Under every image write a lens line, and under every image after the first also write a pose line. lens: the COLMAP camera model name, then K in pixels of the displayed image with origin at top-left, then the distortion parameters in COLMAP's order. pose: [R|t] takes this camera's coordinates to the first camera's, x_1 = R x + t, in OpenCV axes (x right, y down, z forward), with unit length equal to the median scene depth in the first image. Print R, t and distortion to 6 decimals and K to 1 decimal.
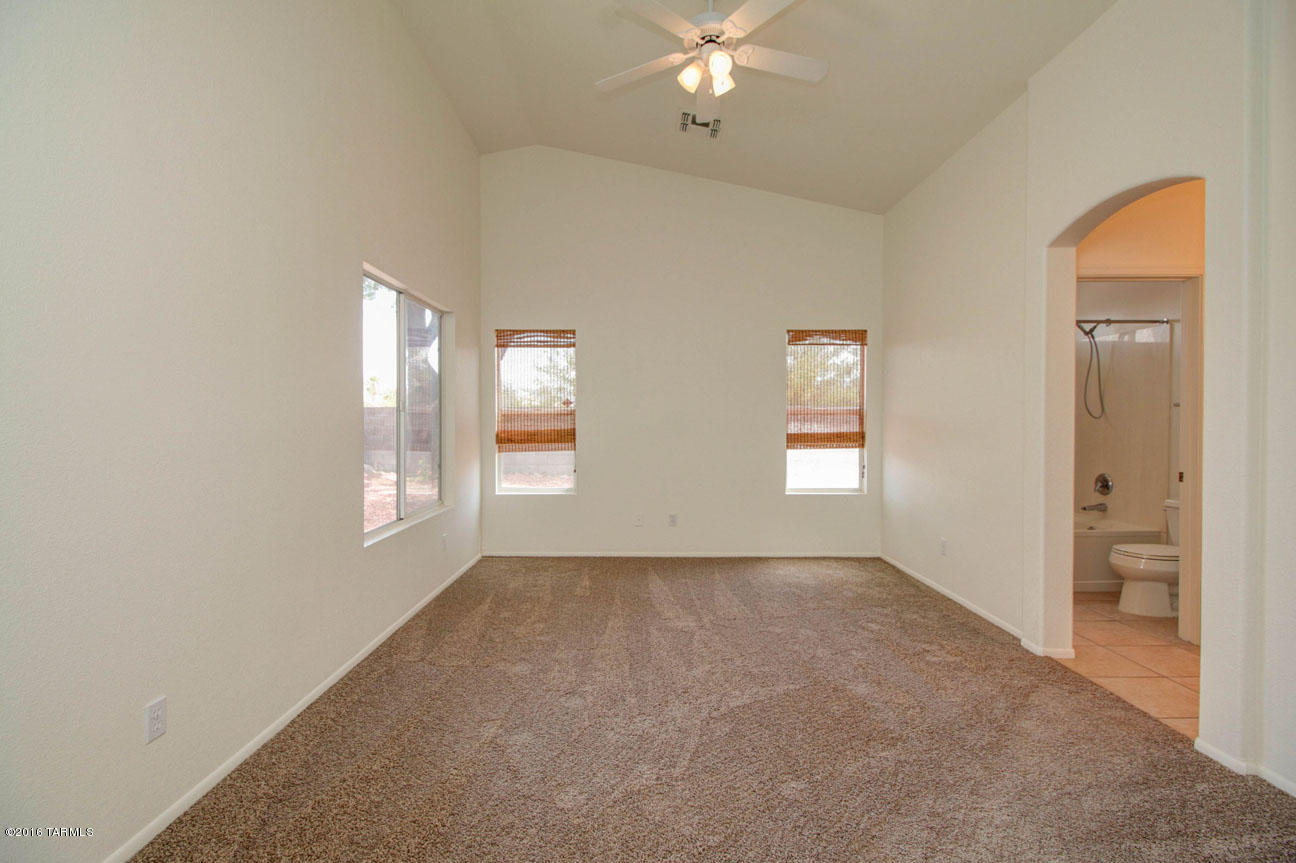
lens RADIAL K [[595.6, 0, 644.6], [0, 595.6, 431.2], [0, 0, 1]] dist [0.028431, -0.013035]
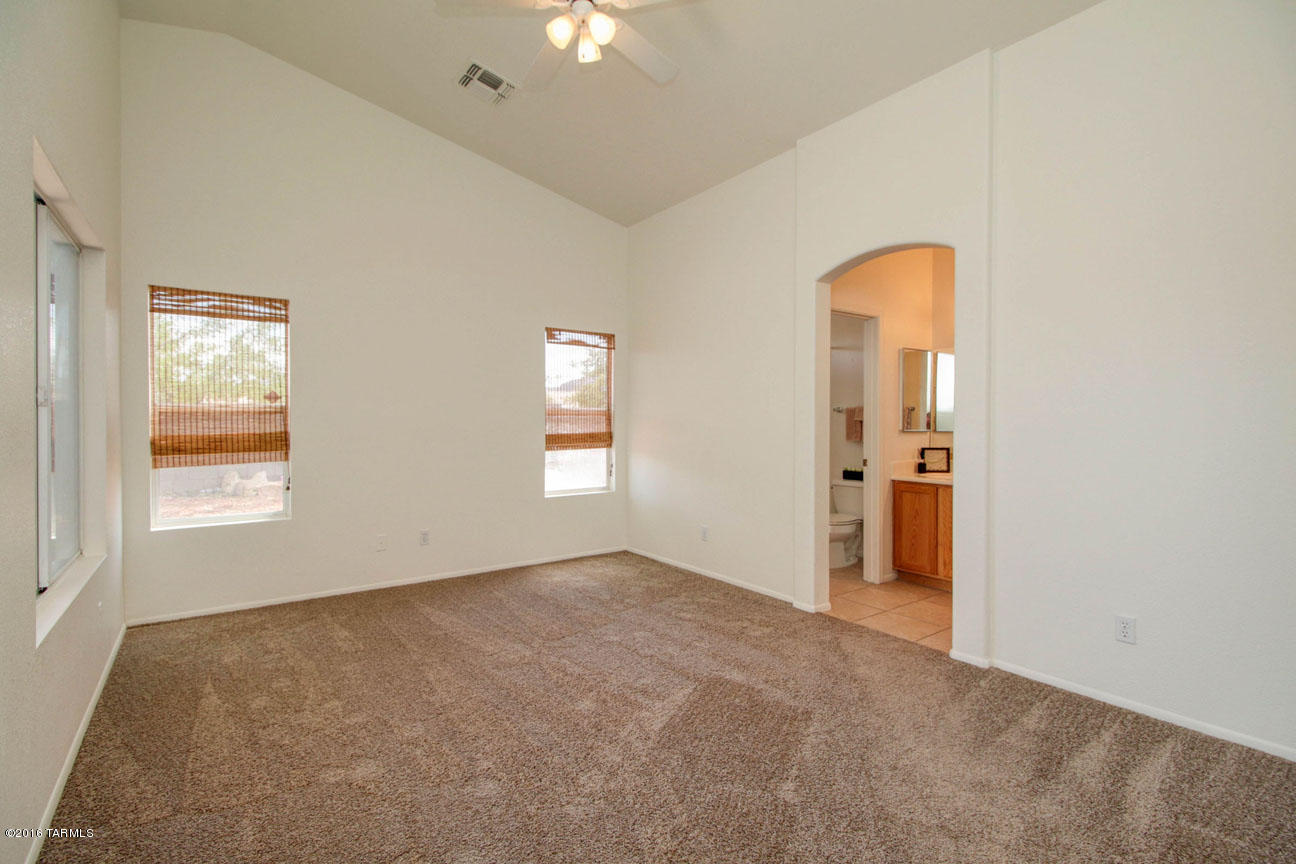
lens RADIAL K [[595.6, 0, 644.6], [0, 595.6, 431.7], [0, 0, 1]] dist [0.028431, -0.013035]
pose [[0.809017, -0.010002, 0.587700, -0.249837], [0.009209, 0.999948, 0.004341, -0.004435], [-0.587713, 0.001901, 0.809067, 0.157131]]
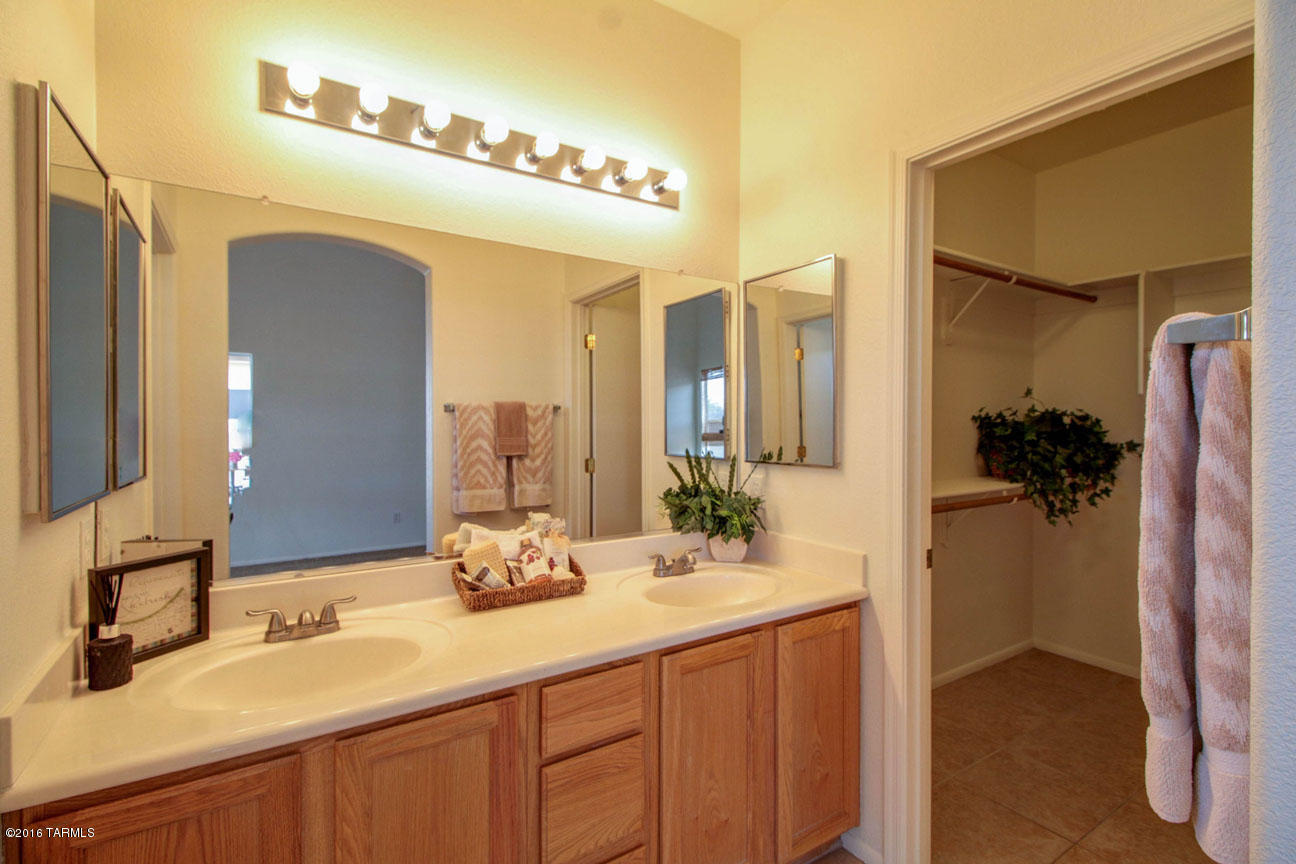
lens RADIAL K [[603.0, 0, 647.3], [0, 603.0, 425.4], [0, 0, 1]] dist [0.027942, -0.000100]
pose [[-0.544945, -0.010725, 0.838403, 0.482892], [0.003412, 0.999882, 0.015008, -0.031702], [-0.838465, 0.011039, -0.544844, 0.712241]]
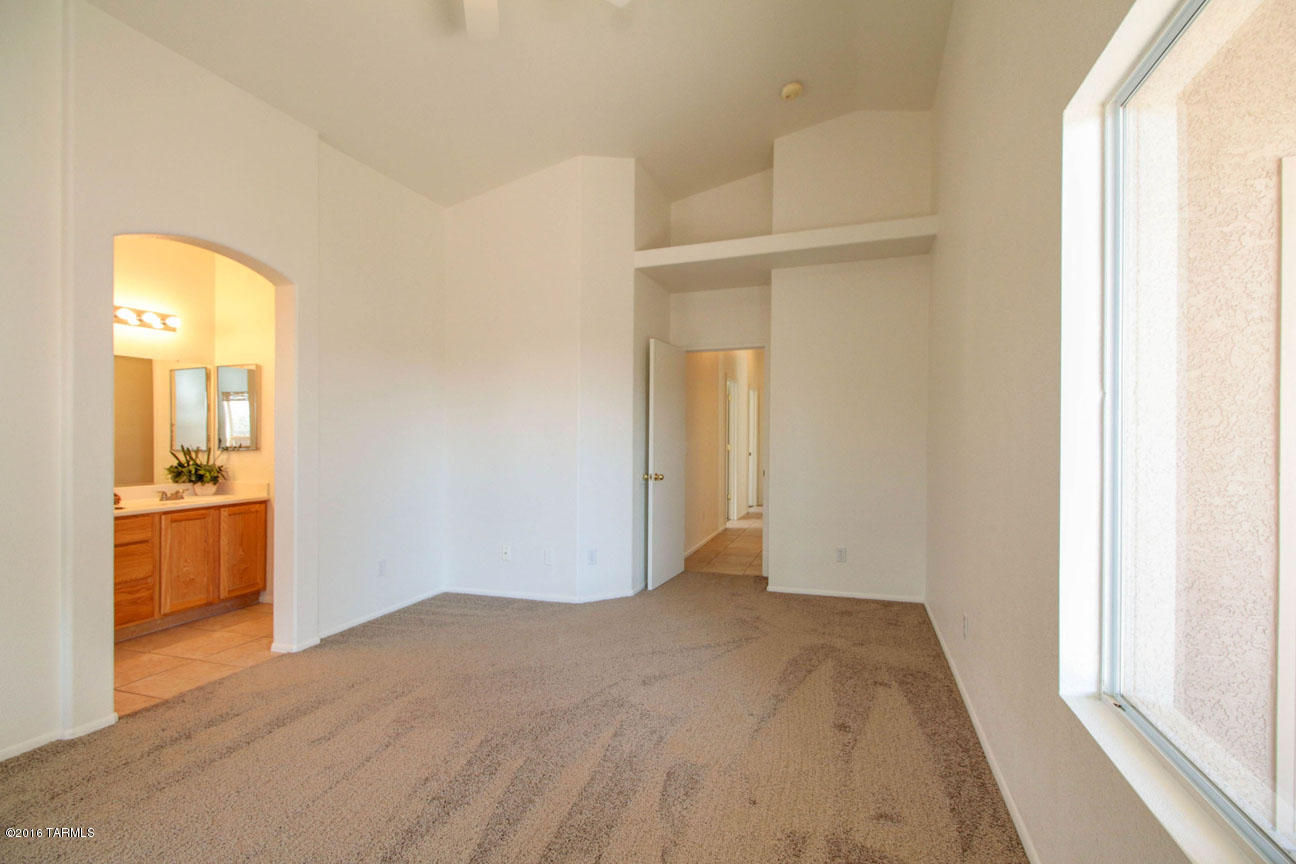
lens RADIAL K [[603.0, 0, 647.3], [0, 603.0, 425.4], [0, 0, 1]] dist [0.027942, -0.000100]
pose [[-0.944503, 0.014510, 0.328182, -0.251881], [0.012337, 0.999886, -0.008702, -0.019137], [-0.328271, -0.004171, -0.944574, 1.166602]]
